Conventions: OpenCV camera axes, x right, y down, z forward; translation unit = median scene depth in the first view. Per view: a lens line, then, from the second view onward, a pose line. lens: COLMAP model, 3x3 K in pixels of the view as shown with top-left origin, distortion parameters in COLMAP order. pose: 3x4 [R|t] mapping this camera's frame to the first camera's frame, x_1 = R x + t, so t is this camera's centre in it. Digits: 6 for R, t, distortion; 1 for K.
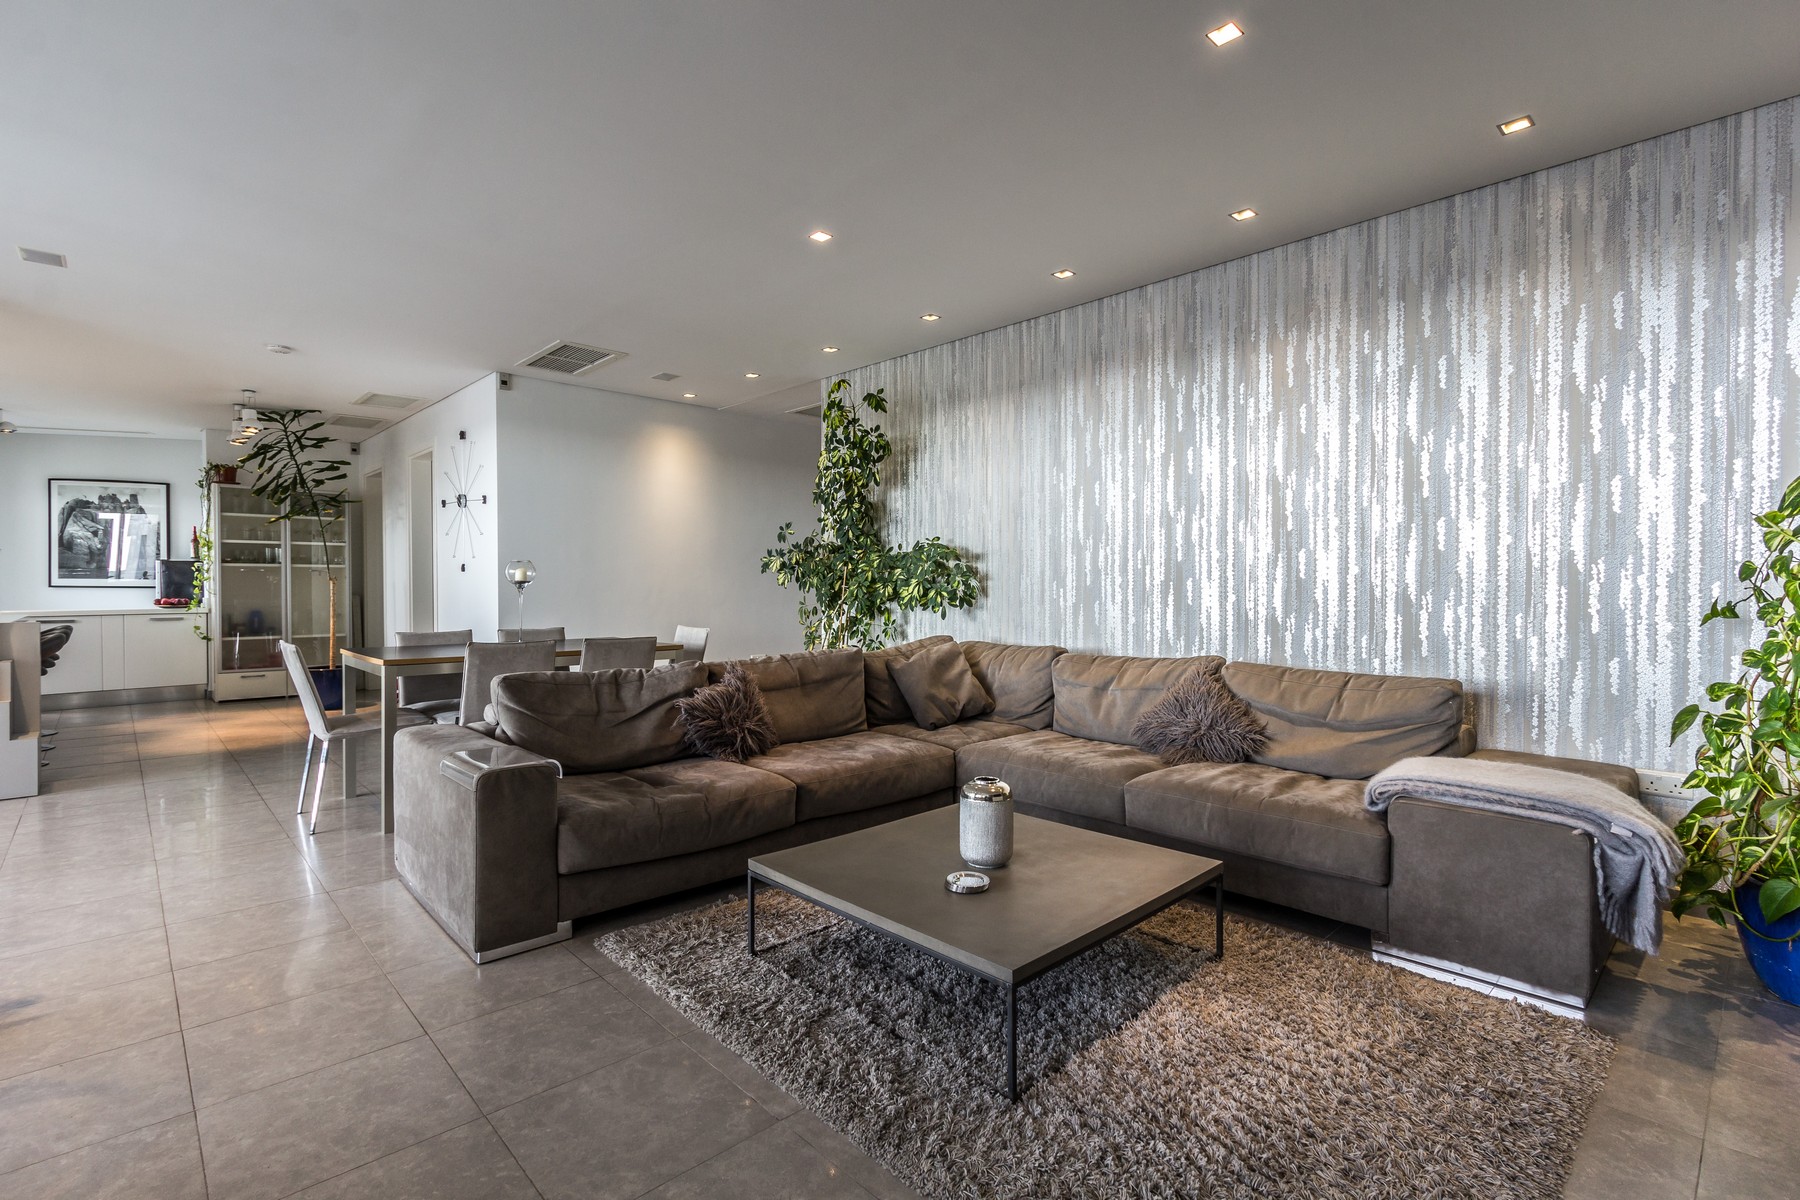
lens RADIAL K [[819.1, 0, 901.9], [0, 819.1, 619.4], [0, 0, 1]] dist [0.000359, 0.019273]
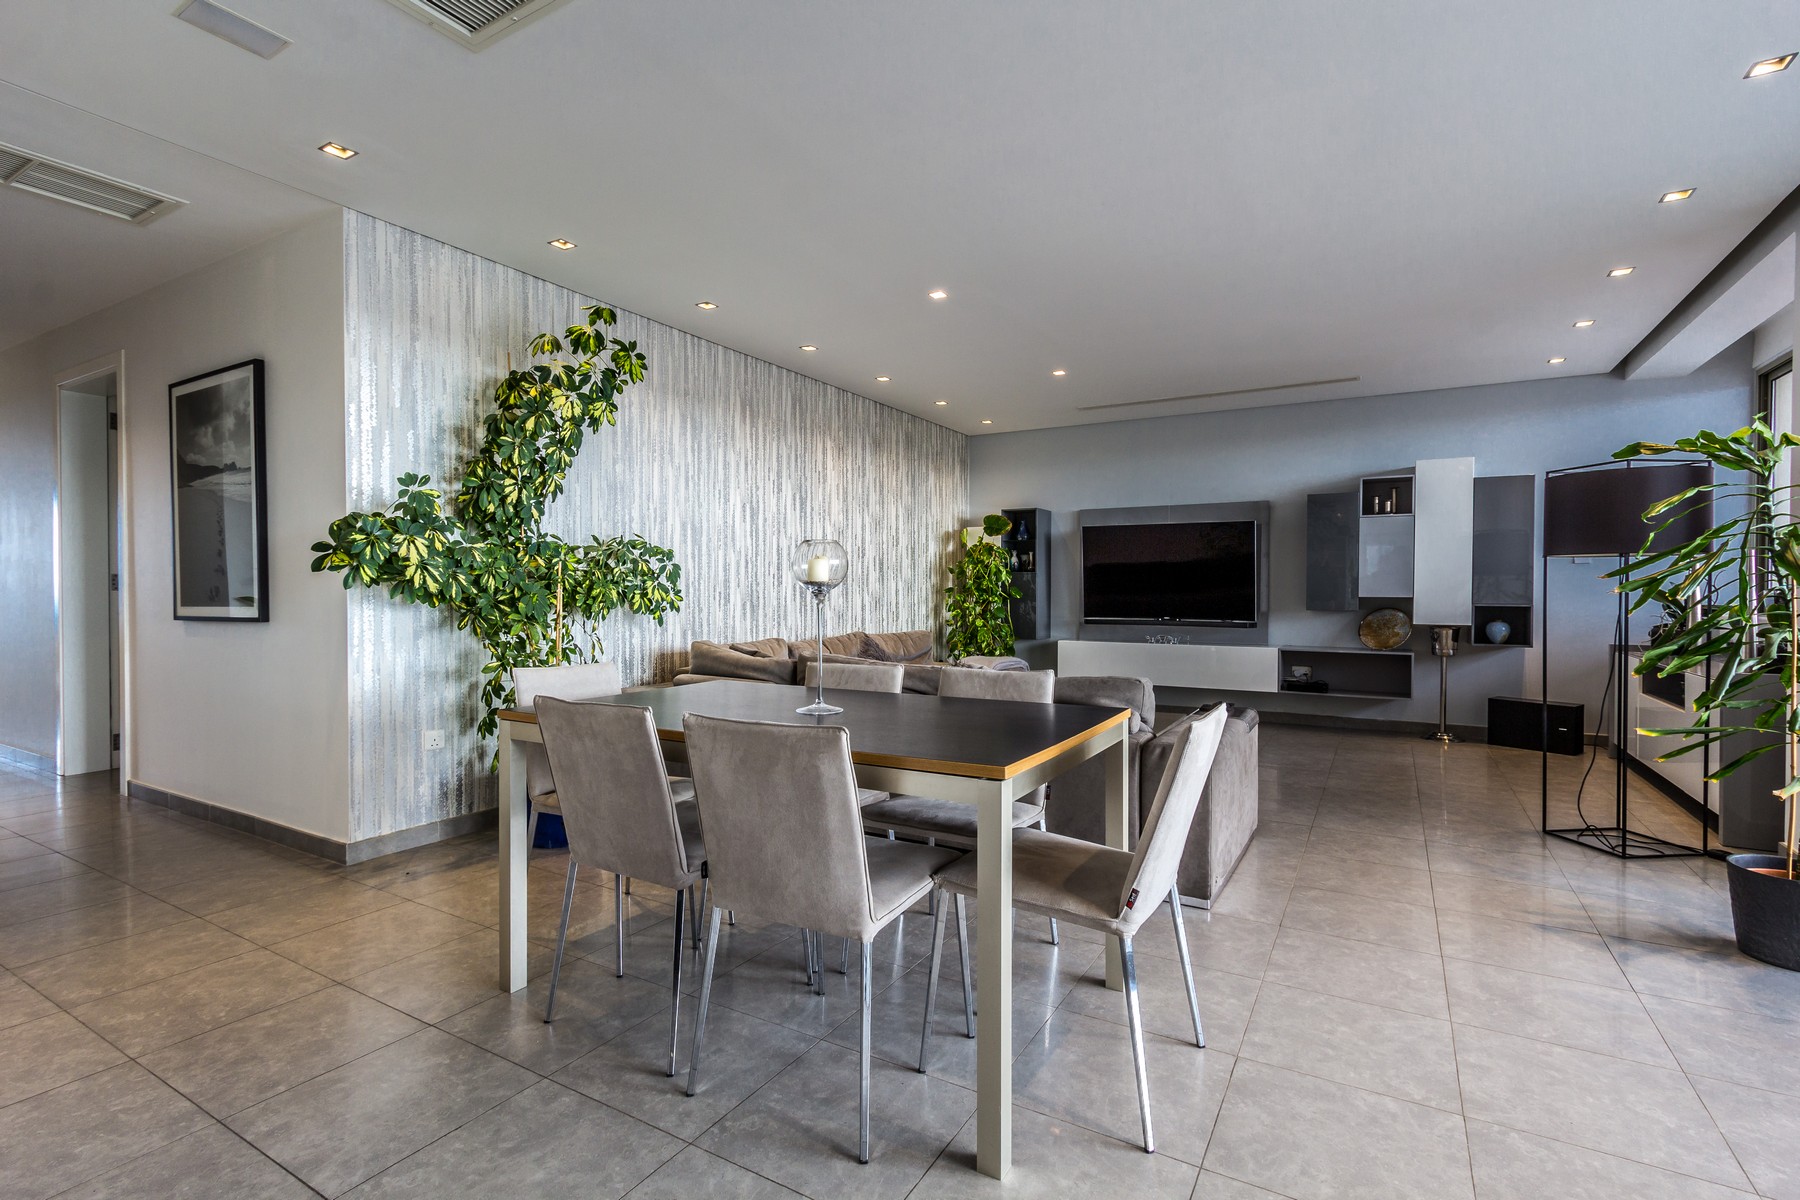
lens RADIAL K [[839.0, 0, 900.0], [0, 839.0, 600.0], [0, 0, 1]] dist [0.001186, 0.000001]
pose [[-0.276343, -0.002738, 0.961055, -1.007892], [0.063718, 0.997743, 0.021164, -0.036229], [-0.958945, 0.067085, -0.275545, 1.129583]]
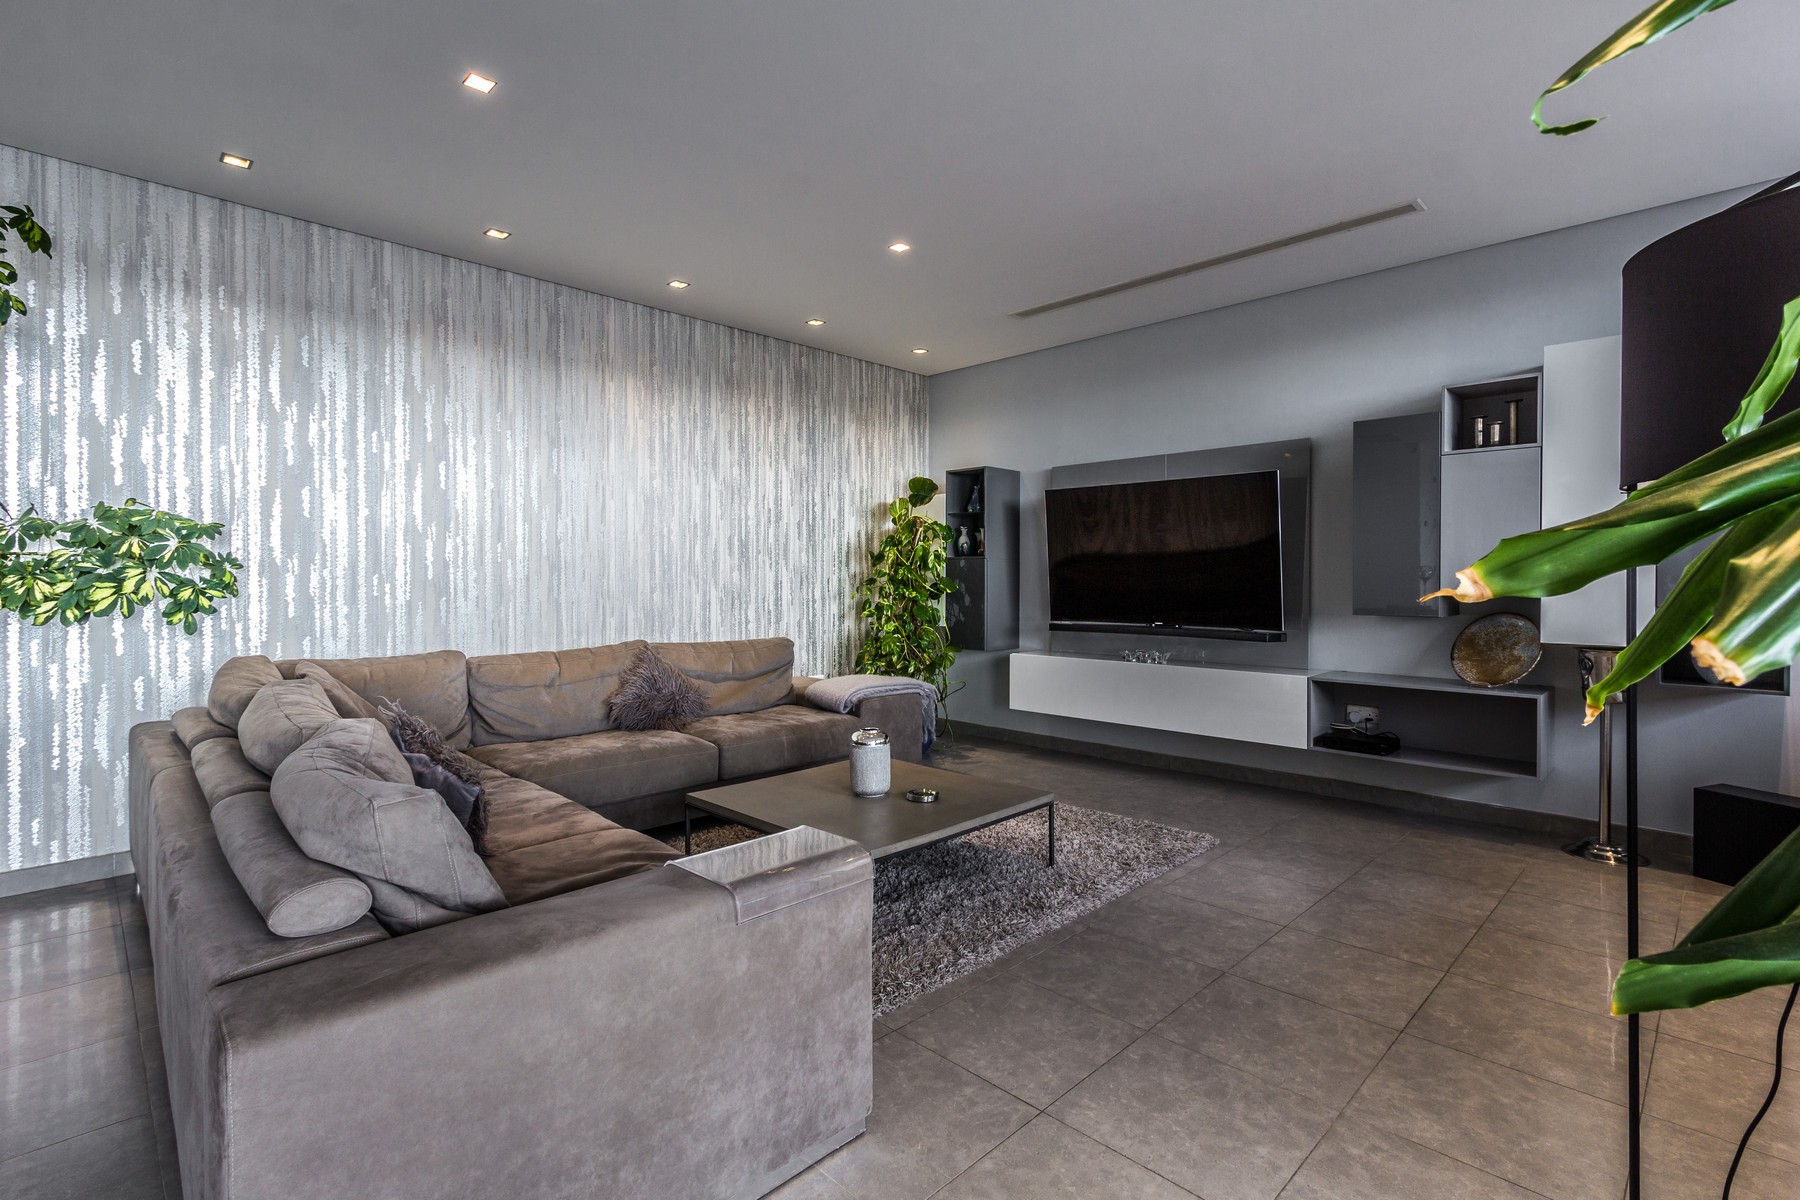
lens RADIAL K [[863.5, 0, 877.9], [0, 863.5, 586.3], [0, 0, 1]] dist [-0.018392, -0.000243]
pose [[-0.009261, 0.002944, 0.999953, -0.693801], [0.064774, 0.997897, -0.002338, -0.002947], [-0.997857, 0.064750, -0.009432, 0.563605]]
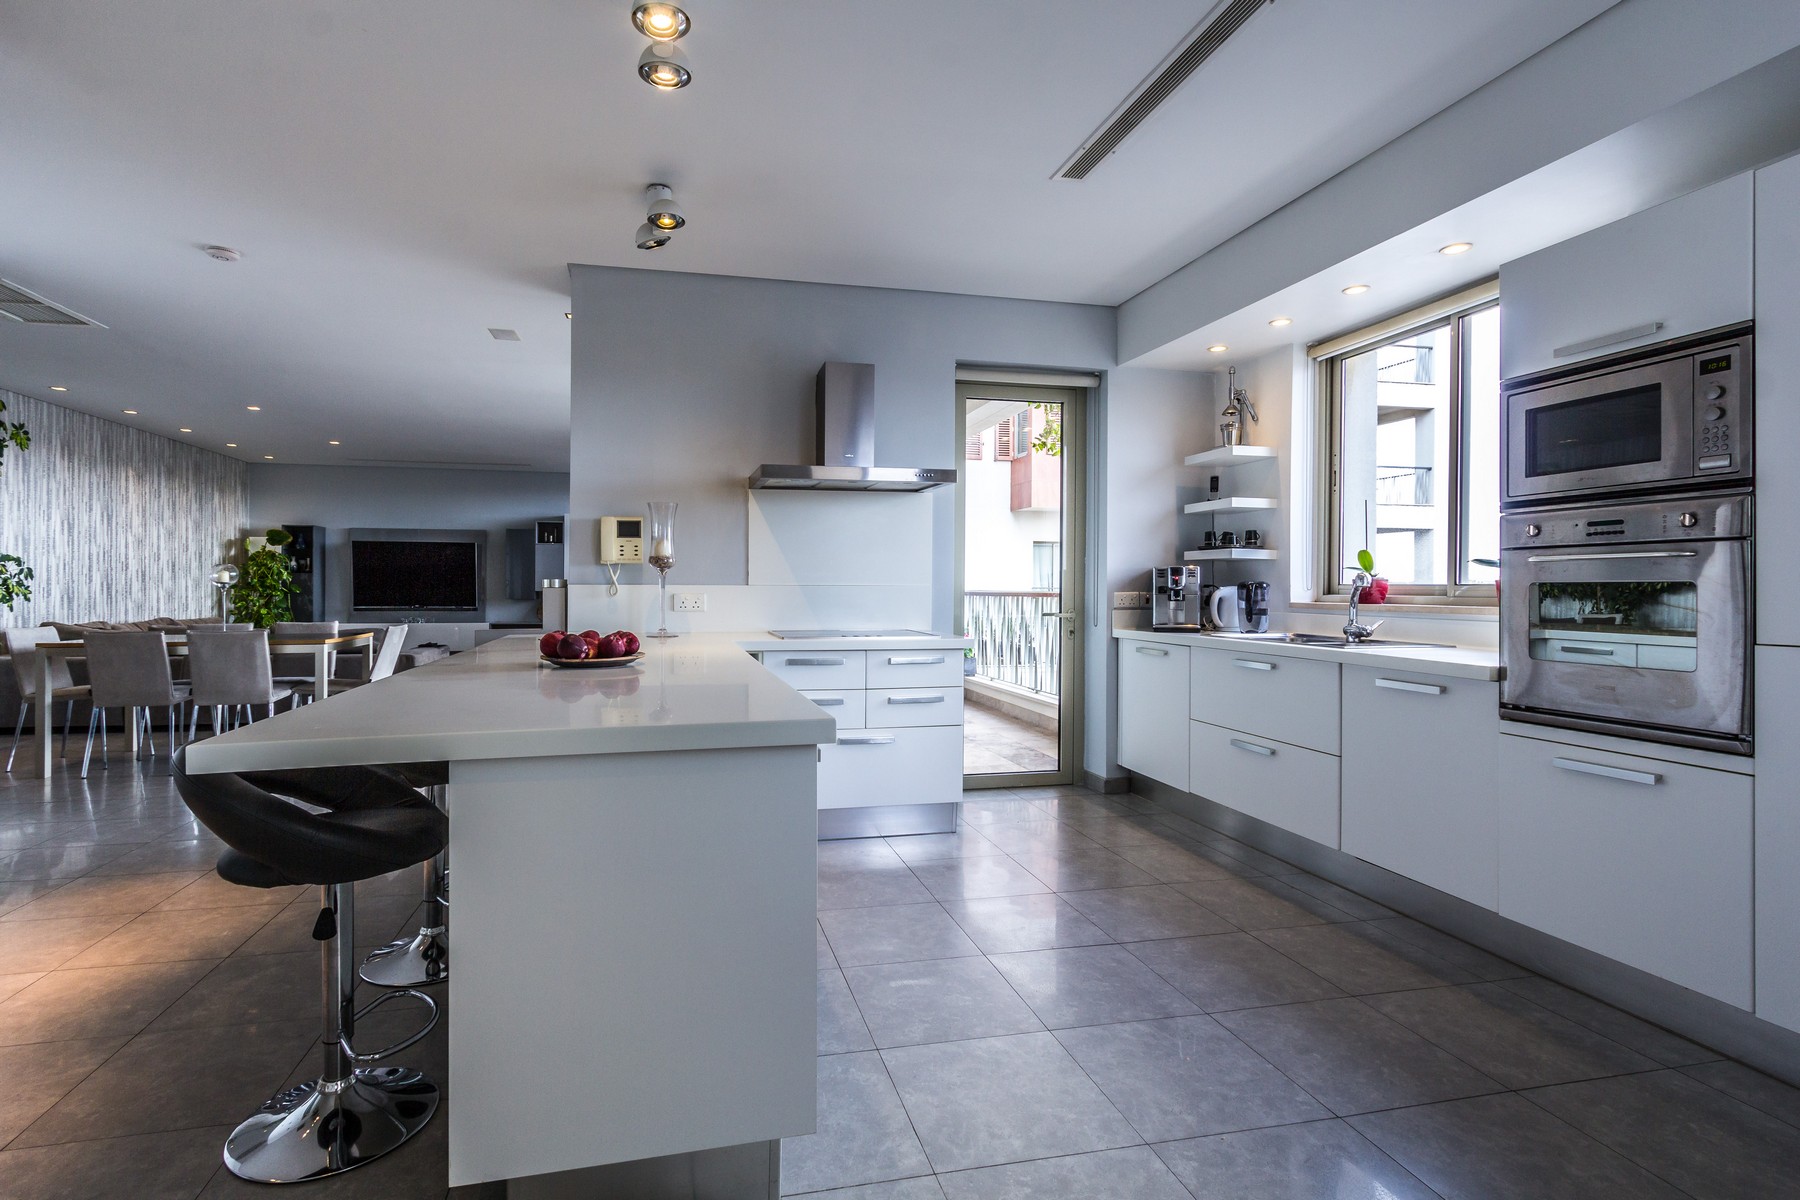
lens RADIAL K [[863.5, 0, 877.9], [0, 863.5, 586.3], [0, 0, 1]] dist [-0.018392, -0.000243]
pose [[-0.864315, 0.008558, 0.502878, -1.941438], [0.038466, 0.998051, 0.049129, -0.058617], [-0.501478, 0.061806, -0.862960, 1.630596]]
